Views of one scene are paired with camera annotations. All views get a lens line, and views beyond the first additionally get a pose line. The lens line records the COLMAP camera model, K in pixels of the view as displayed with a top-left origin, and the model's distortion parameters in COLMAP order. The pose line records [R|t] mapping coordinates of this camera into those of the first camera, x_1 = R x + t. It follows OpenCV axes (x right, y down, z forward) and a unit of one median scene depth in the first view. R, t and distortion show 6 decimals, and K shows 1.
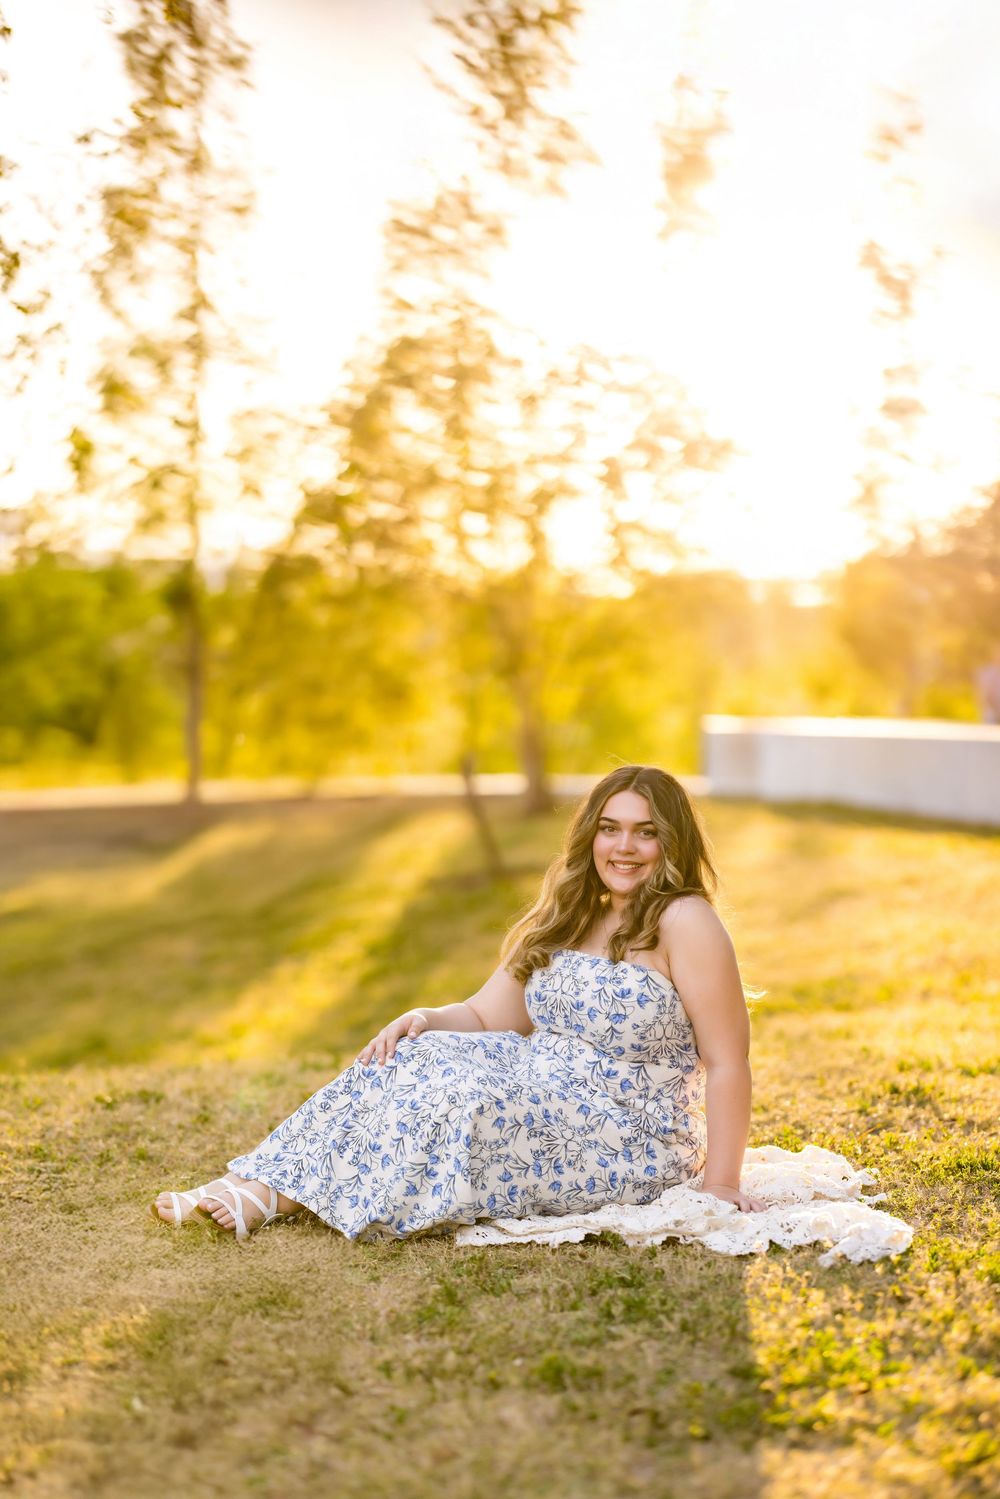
lens RADIAL K [[3707.1, 0, 499.4], [0, 3707.1, 750.0], [0, 0, 1]] dist [-0.162807, 0.000000]
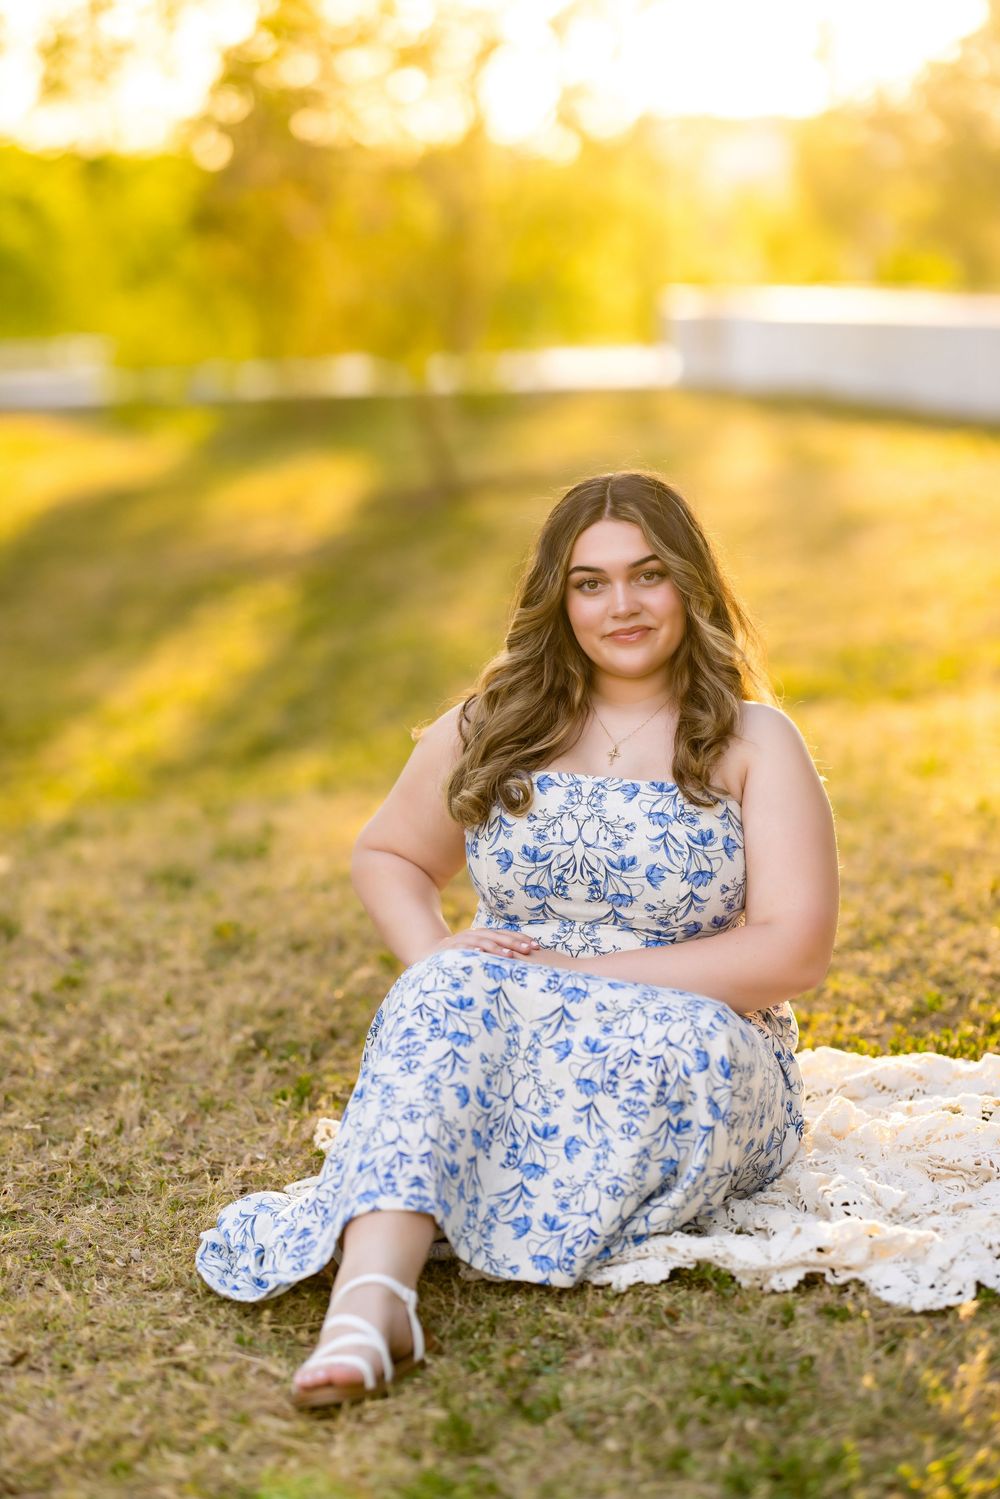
lens RADIAL K [[3707.1, 0, 501.9], [0, 3707.1, 748.7], [0, 0, 1]] dist [-0.162807, 0.000000]
pose [[0.999677, -0.018888, 0.017025, -0.010716], [0.016747, 0.992853, 0.118162, -0.021871], [-0.019135, -0.117838, 0.992848, 0.312255]]
